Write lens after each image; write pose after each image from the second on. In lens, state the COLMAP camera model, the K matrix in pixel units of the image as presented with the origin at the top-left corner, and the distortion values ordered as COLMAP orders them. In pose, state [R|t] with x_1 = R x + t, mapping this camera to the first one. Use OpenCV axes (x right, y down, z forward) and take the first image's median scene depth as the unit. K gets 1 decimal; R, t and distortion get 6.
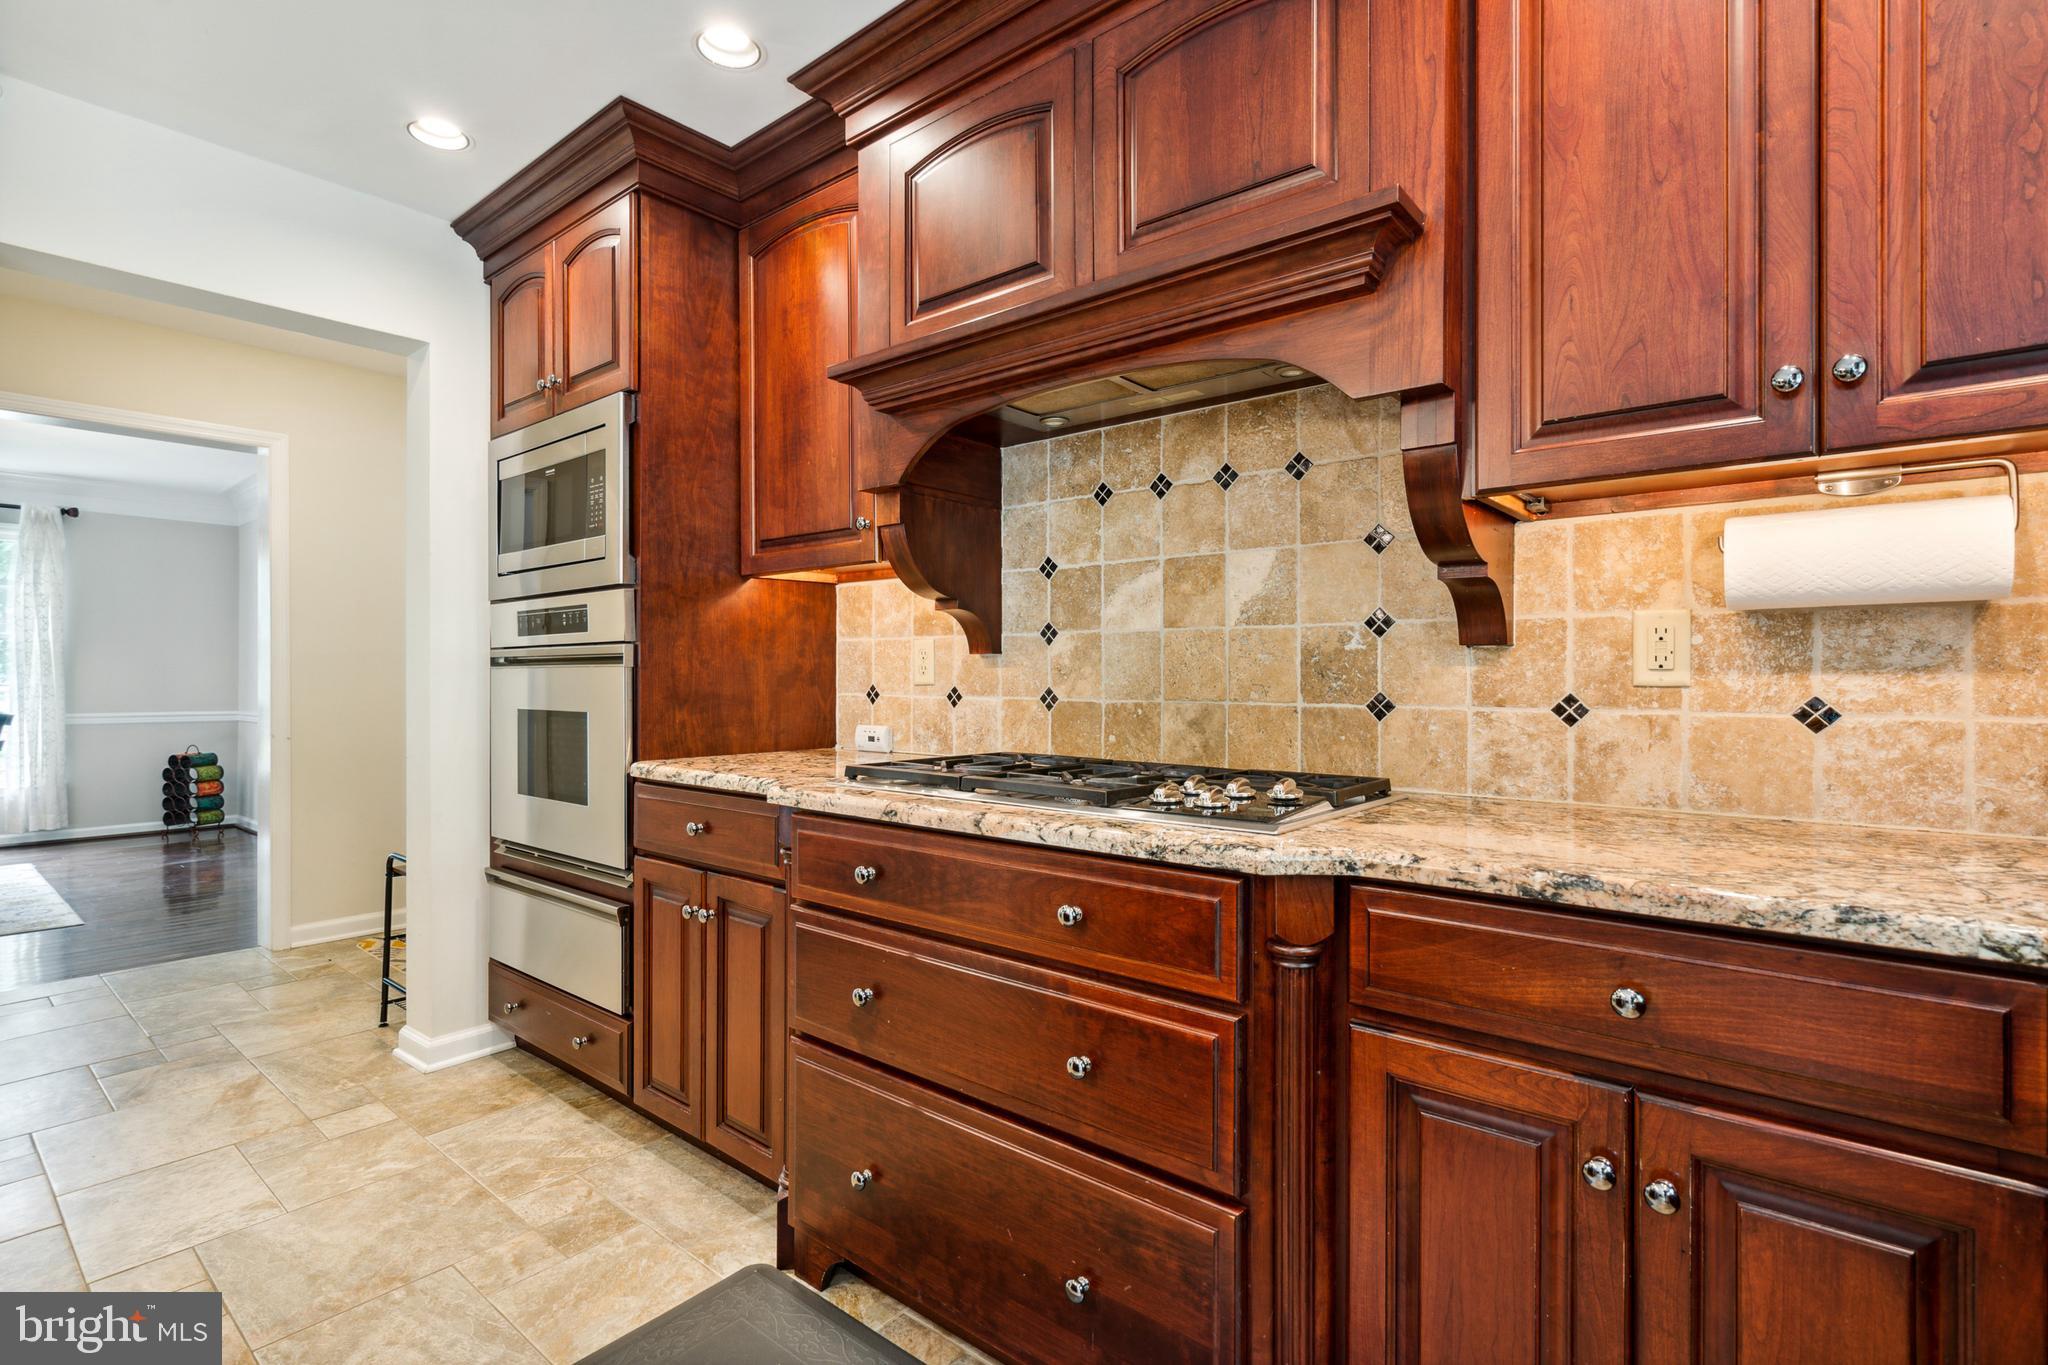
lens RADIAL K [[950.7, 0, 1027.3], [0, 950.7, 671.2], [0, 0, 1]] dist [0.003848, 0.000332]
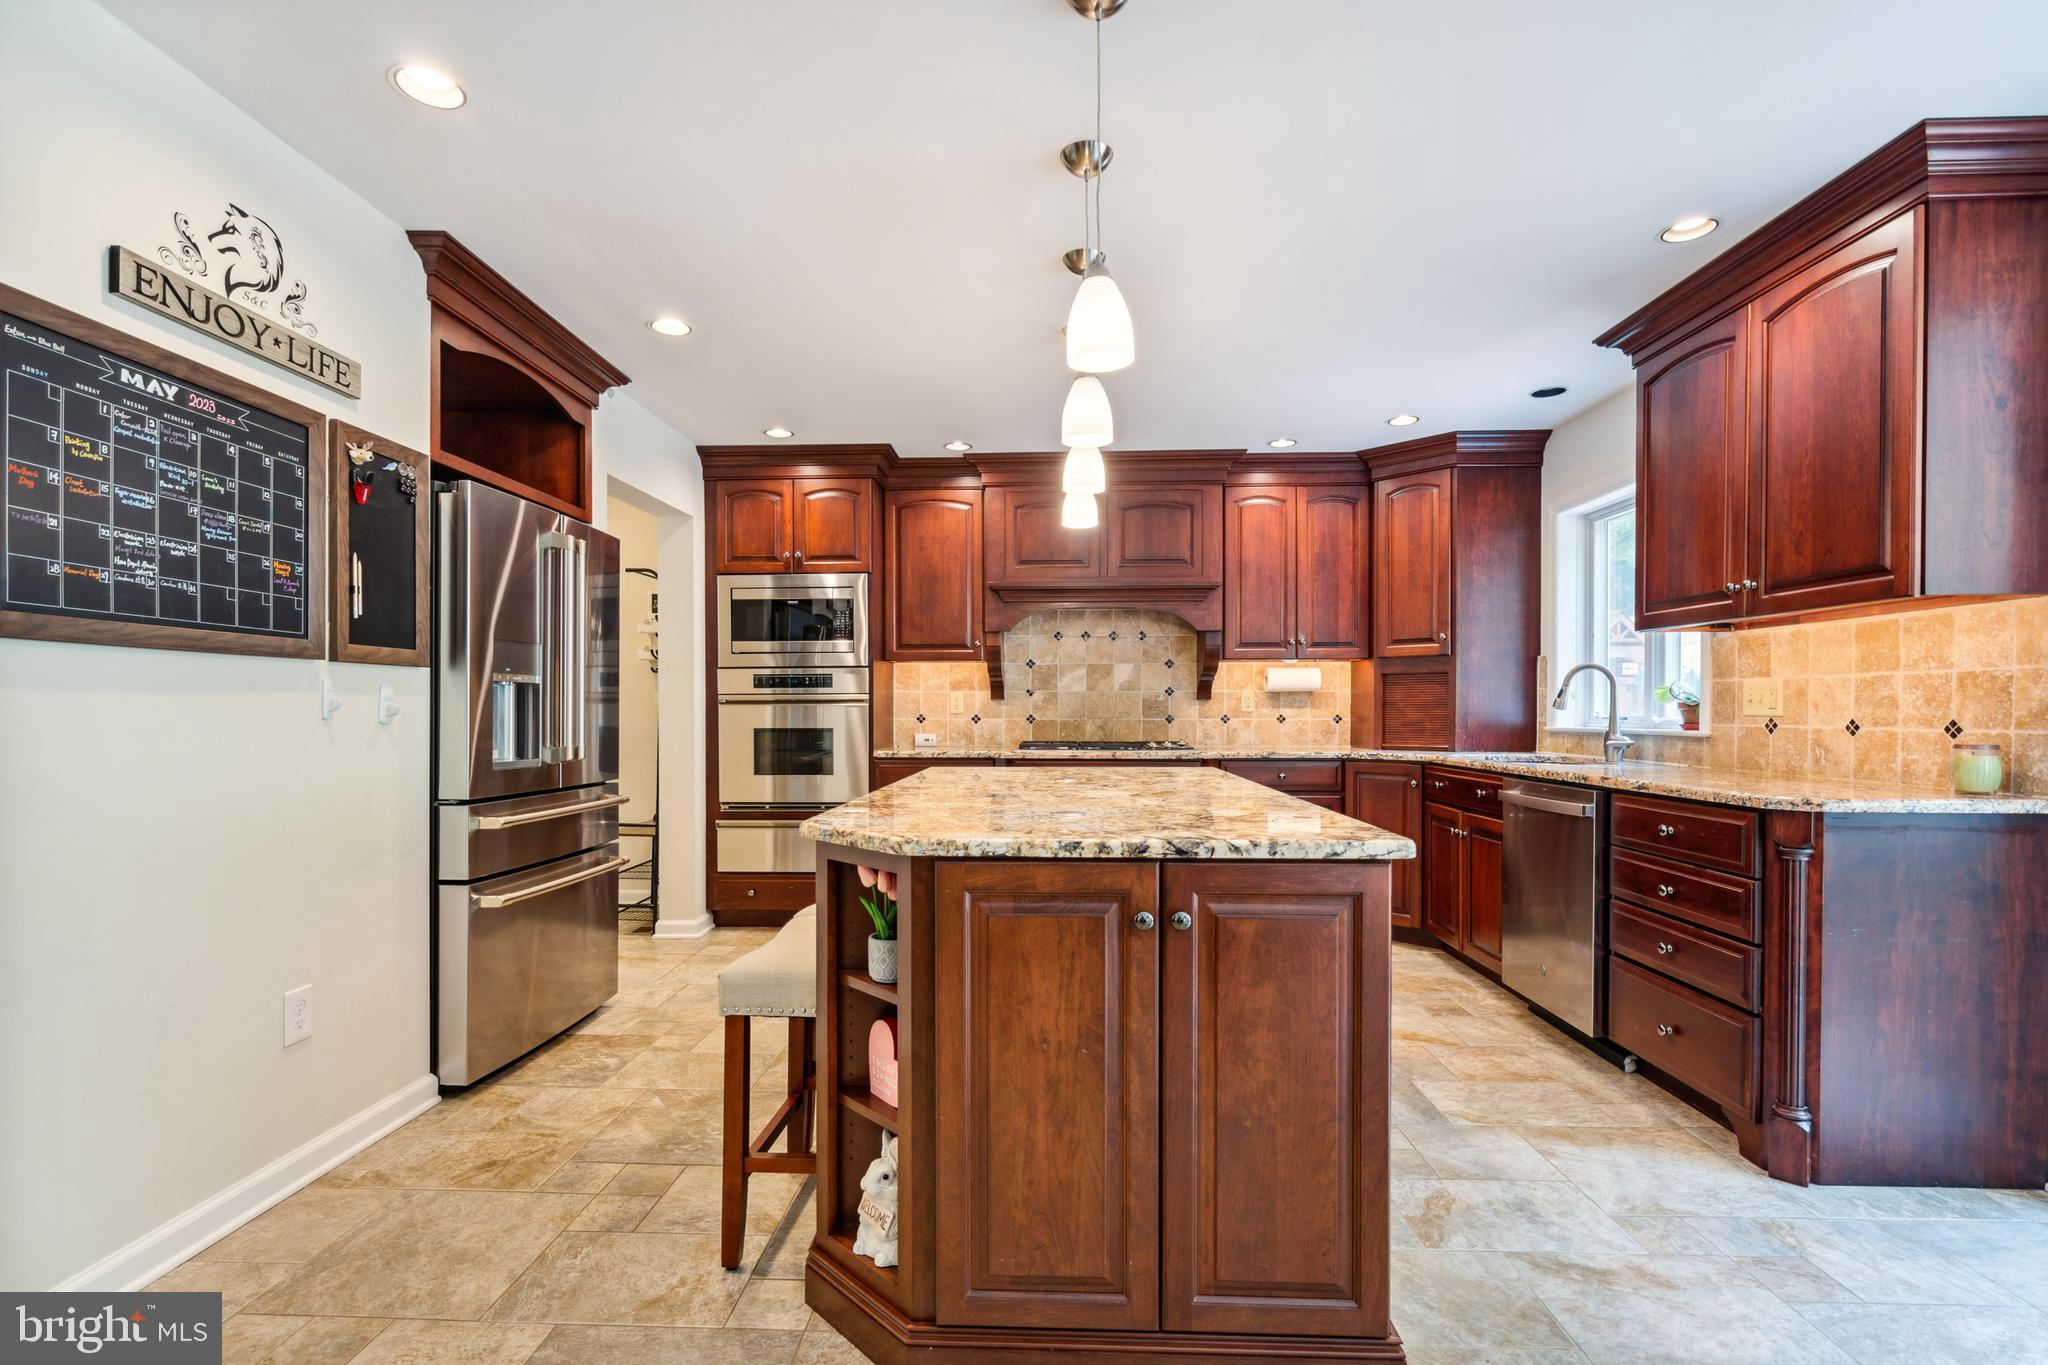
lens RADIAL K [[950.7, 0, 1017.7], [0, 950.7, 703.8], [0, 0, 1]] dist [0.003848, 0.000332]
pose [[0.793142, 0.000934, 0.609036, -1.630008], [-0.001001, 0.999999, -0.000230, -0.009363], [-0.609036, -0.000427, 0.793143, -0.969602]]
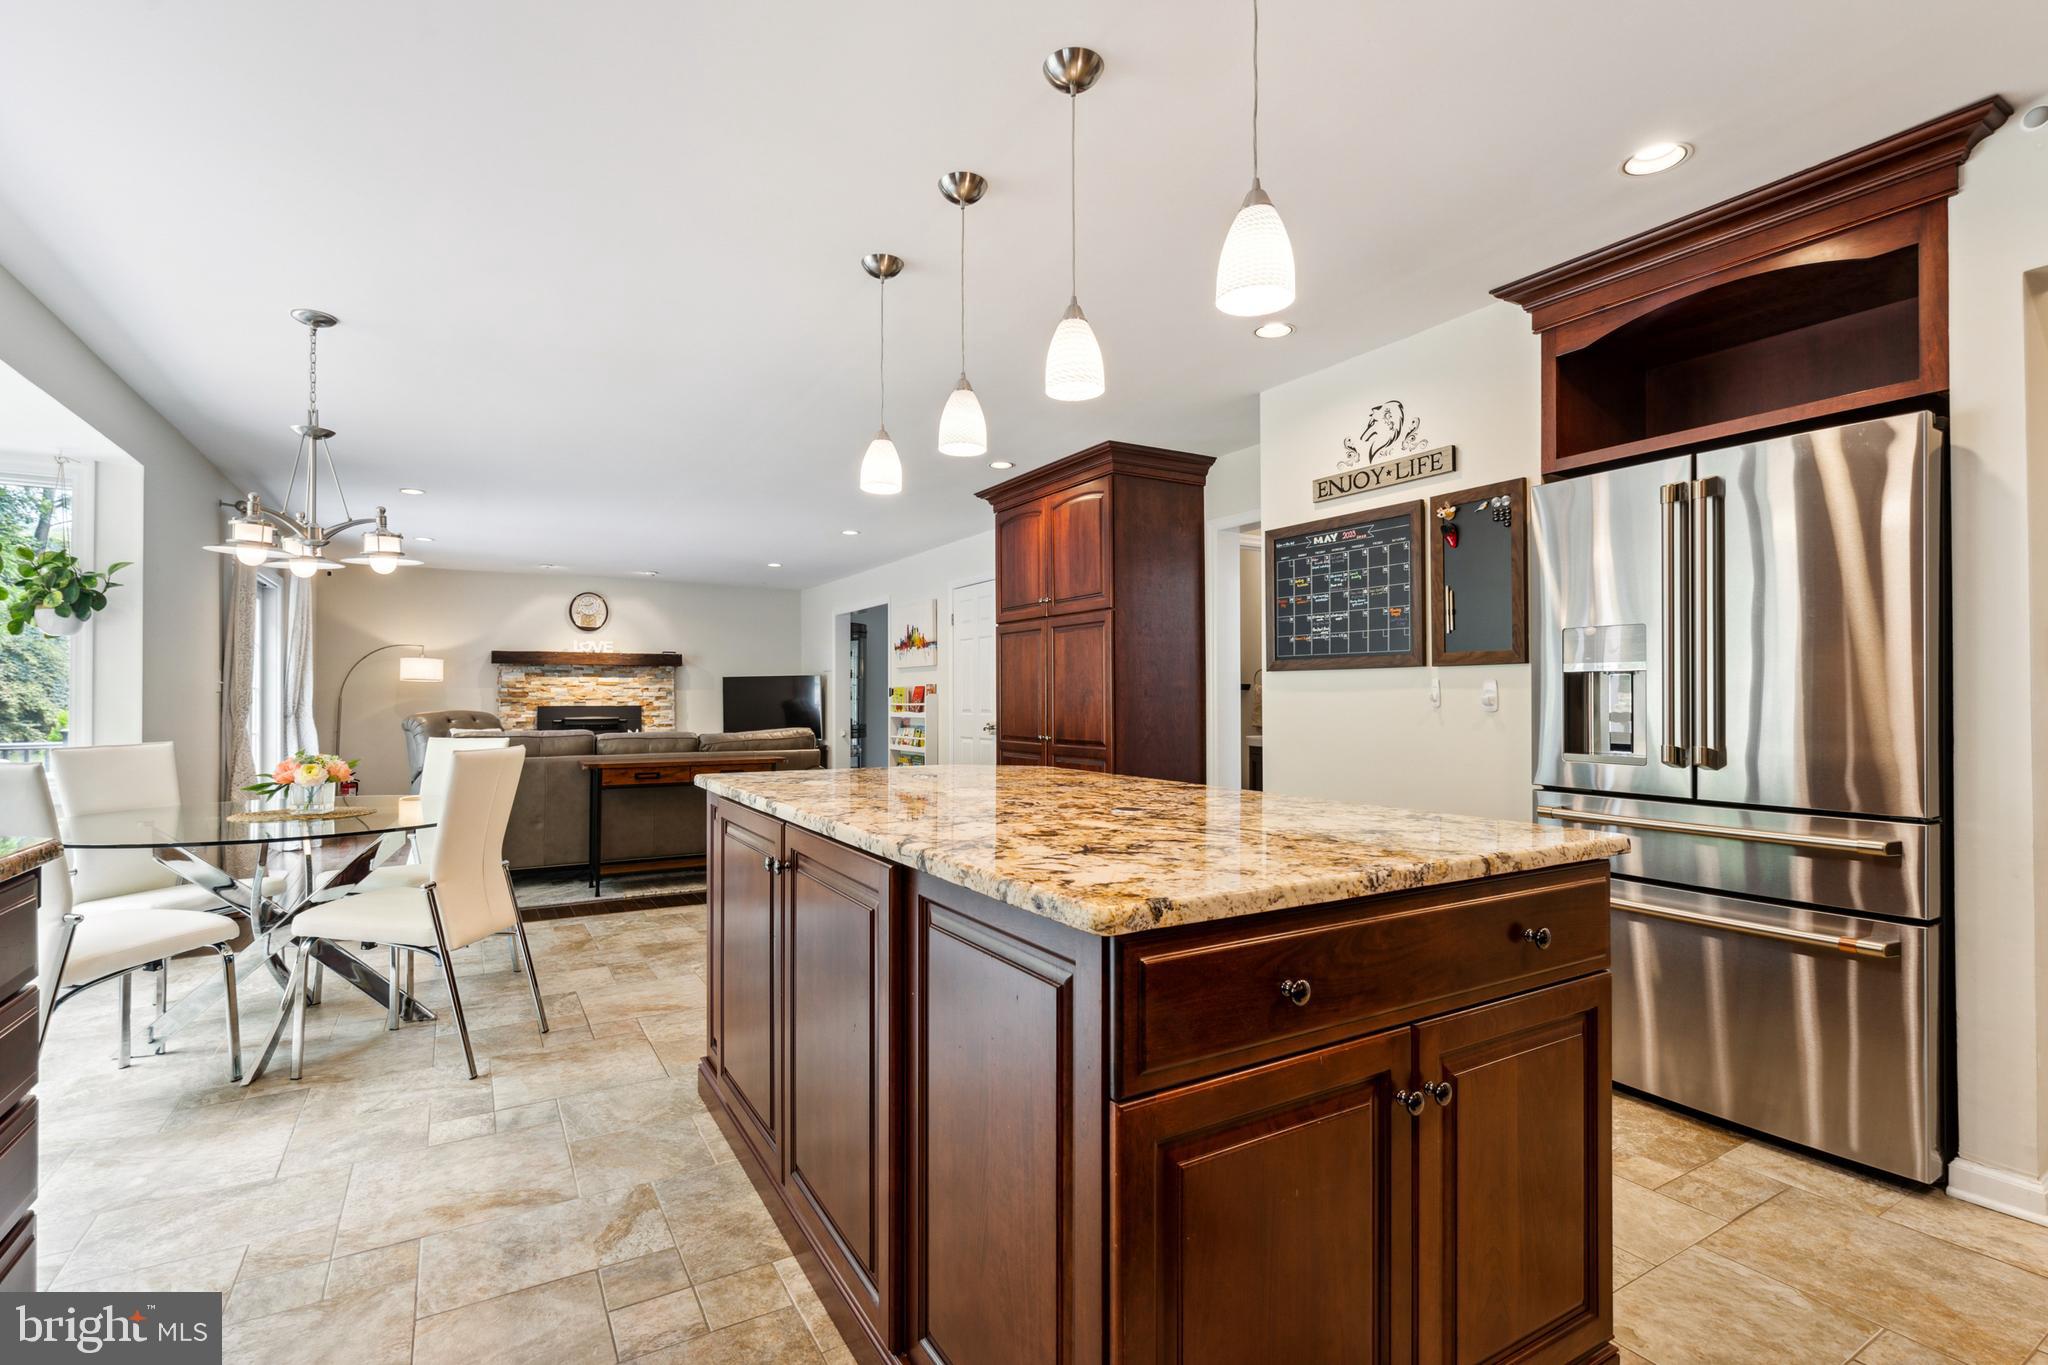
lens RADIAL K [[950.7, 0, 1021.4], [0, 950.7, 691.4], [0, 0, 1]] dist [0.003848, 0.000332]
pose [[-0.336781, -0.009129, -0.941539, 1.088331], [0.003576, 0.999933, -0.010974, 0.002058], [0.941576, -0.007063, -0.336726, 0.961346]]
